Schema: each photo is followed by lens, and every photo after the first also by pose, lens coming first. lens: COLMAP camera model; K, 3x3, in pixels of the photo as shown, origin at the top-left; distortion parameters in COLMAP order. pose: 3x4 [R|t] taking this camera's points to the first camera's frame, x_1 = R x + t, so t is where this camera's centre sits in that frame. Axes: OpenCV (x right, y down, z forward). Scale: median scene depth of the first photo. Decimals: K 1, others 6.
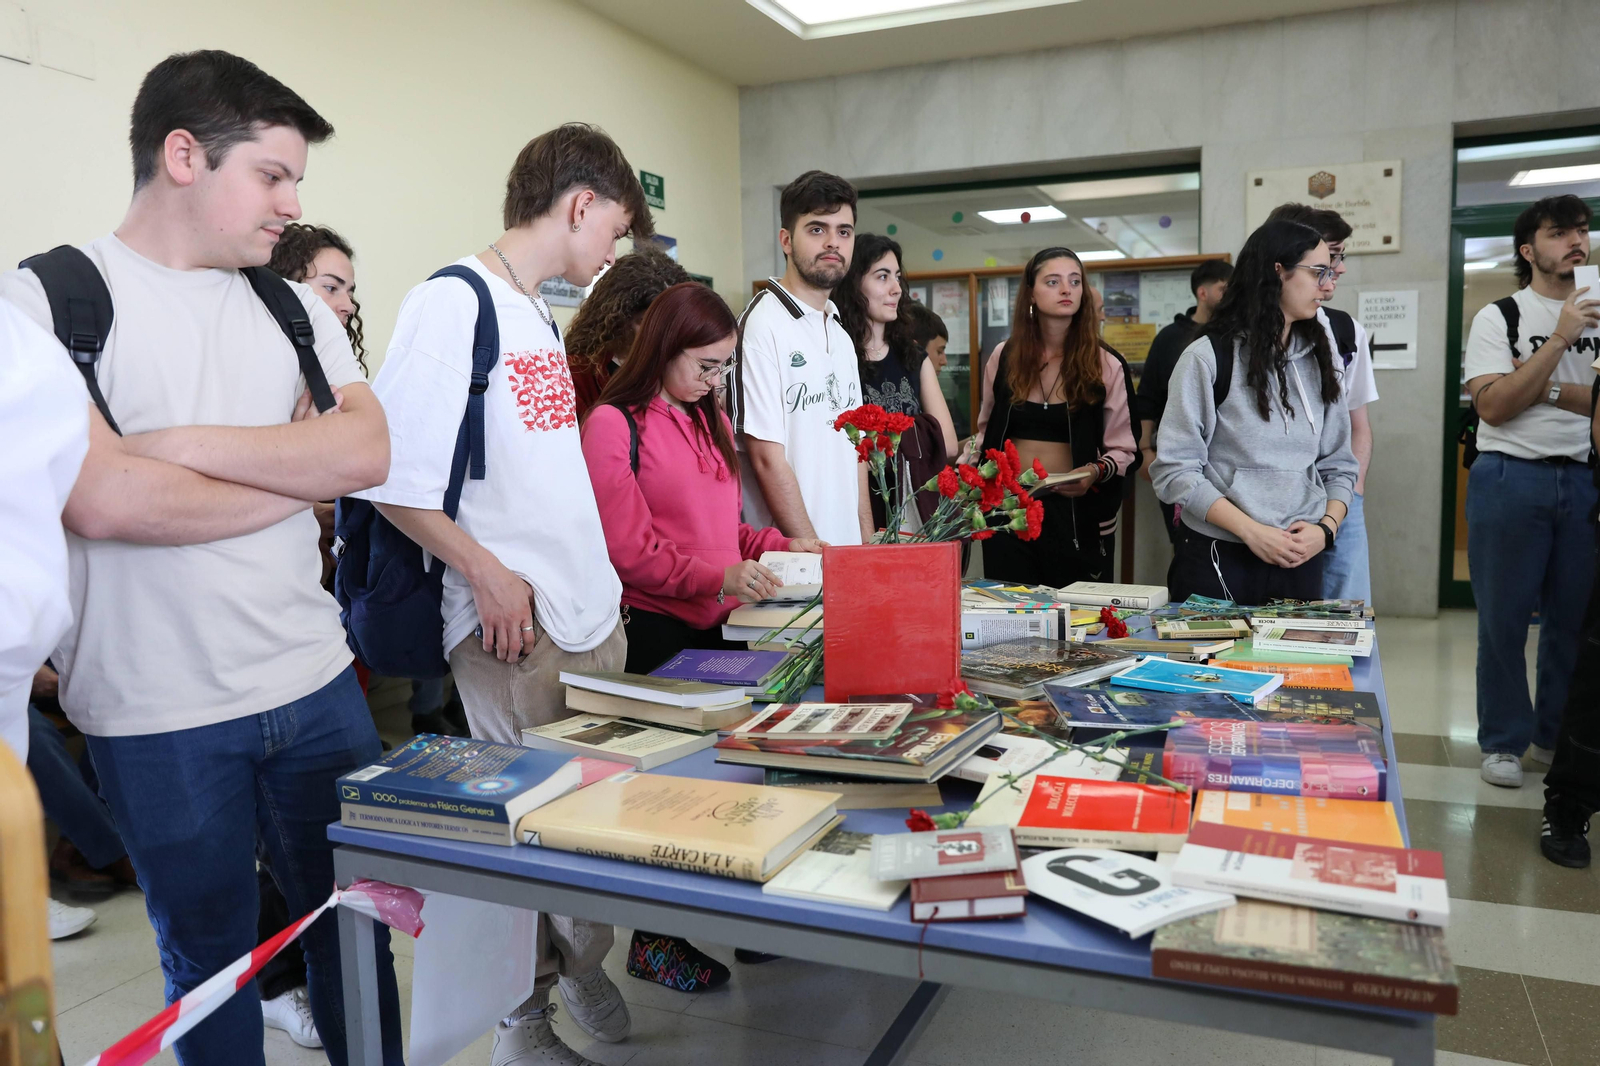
lens RADIAL K [[1235.3, 0, 800.0], [0, 1235.3, 533.0], [0, 0, 1]] dist [-0.085719, 0.098977]
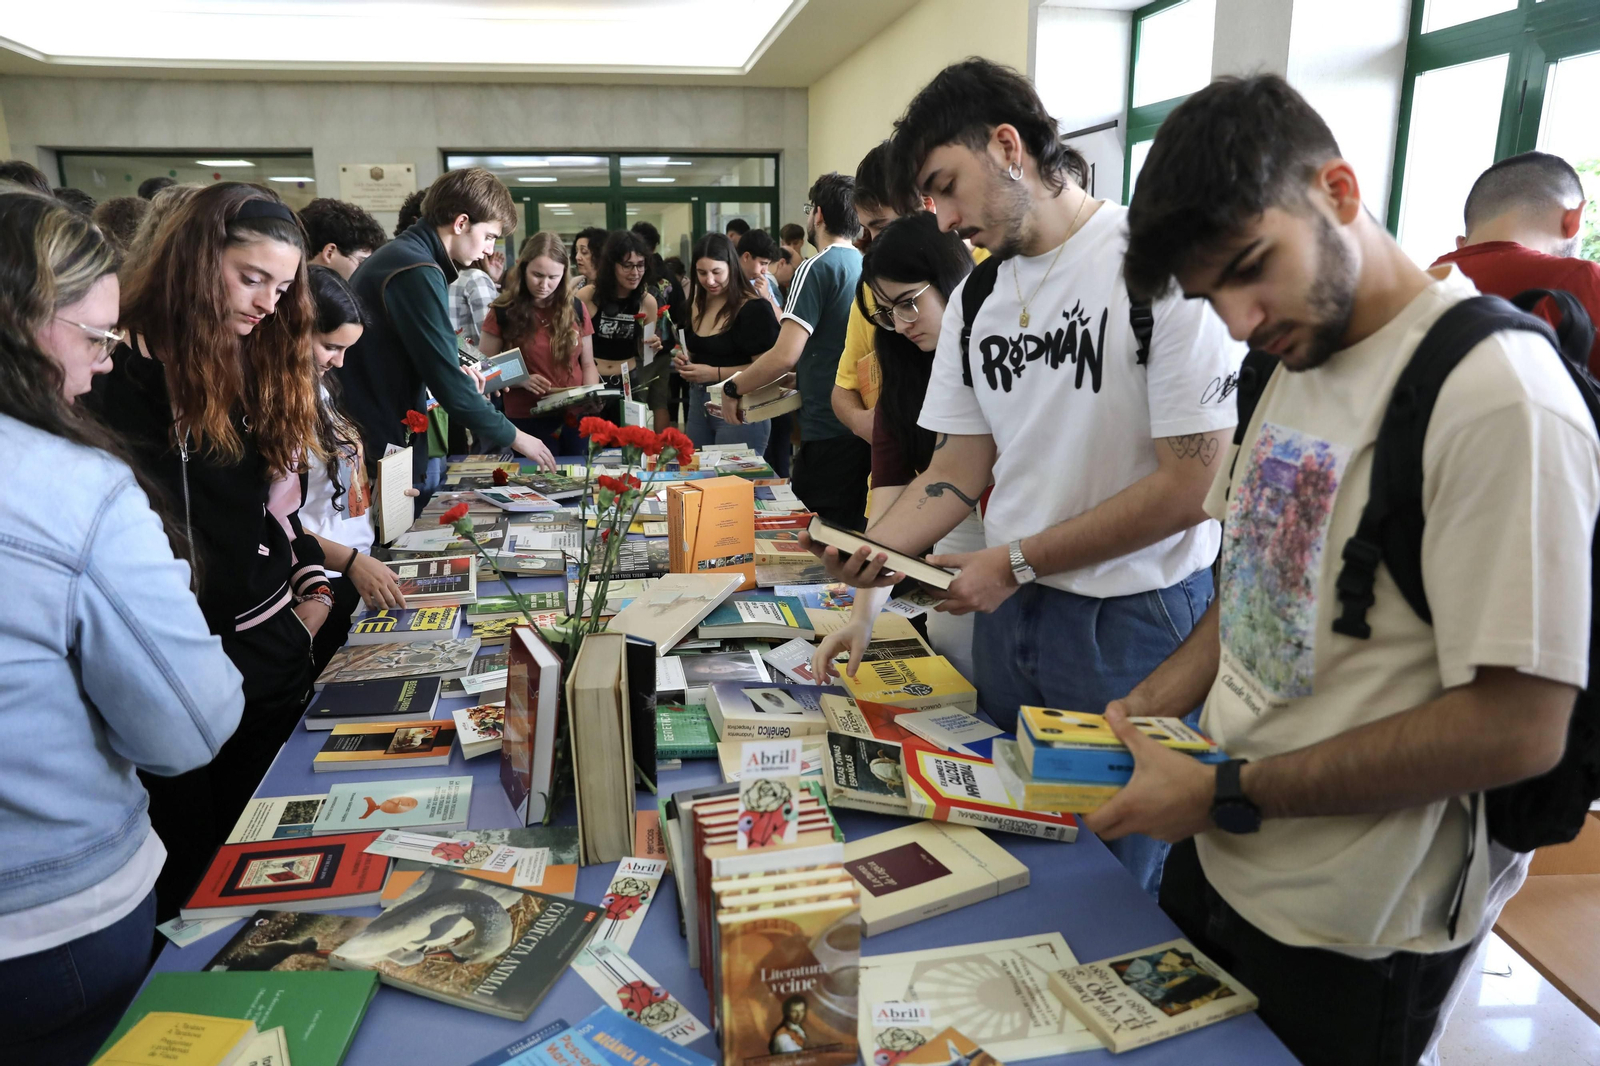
lens RADIAL K [[1075.7, 0, 792.1], [0, 1075.7, 547.9], [0, 0, 1]] dist [-0.109369, 0.078673]
pose [[0.831170, -0.127761, 0.541140, -0.000023], [0.040445, 0.984557, 0.170328, 0.179666], [-0.554545, -0.119685, 0.823502, -3.493902]]
